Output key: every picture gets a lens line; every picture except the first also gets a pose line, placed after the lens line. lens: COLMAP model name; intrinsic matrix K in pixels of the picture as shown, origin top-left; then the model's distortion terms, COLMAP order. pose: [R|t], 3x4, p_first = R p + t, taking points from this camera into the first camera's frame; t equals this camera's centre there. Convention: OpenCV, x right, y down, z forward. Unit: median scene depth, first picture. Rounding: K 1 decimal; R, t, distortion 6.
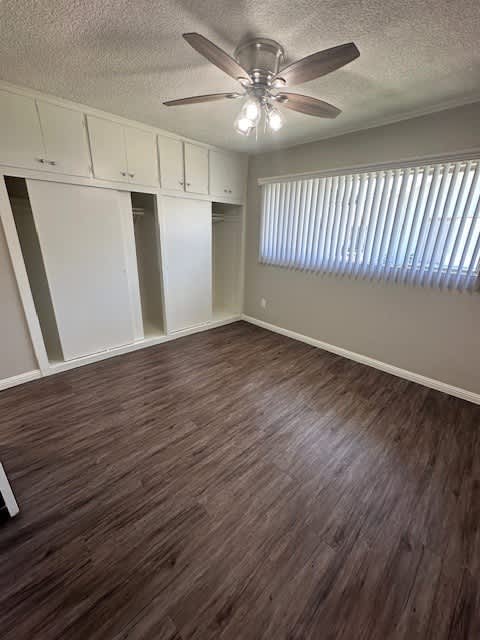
lens RADIAL K [[256.0, 0, 239.2], [0, 256.0, 321.6], [0, 0, 1]] dist [0.000741, -0.000064]
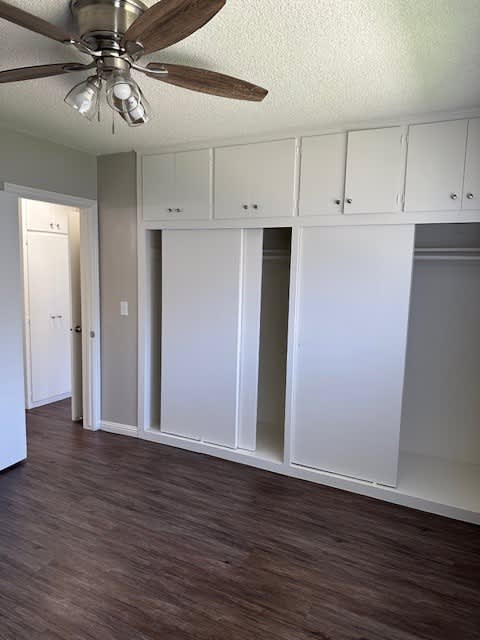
lens RADIAL K [[458.0, 0, 237.5], [0, 458.0, 323.9], [0, 0, 1]] dist [0.059546, -0.067061]
pose [[0.304248, 0.102901, -0.947019, 0.733431], [-0.328789, 0.944399, -0.003013, -0.239278], [0.894053, 0.312286, 0.321164, 0.625959]]
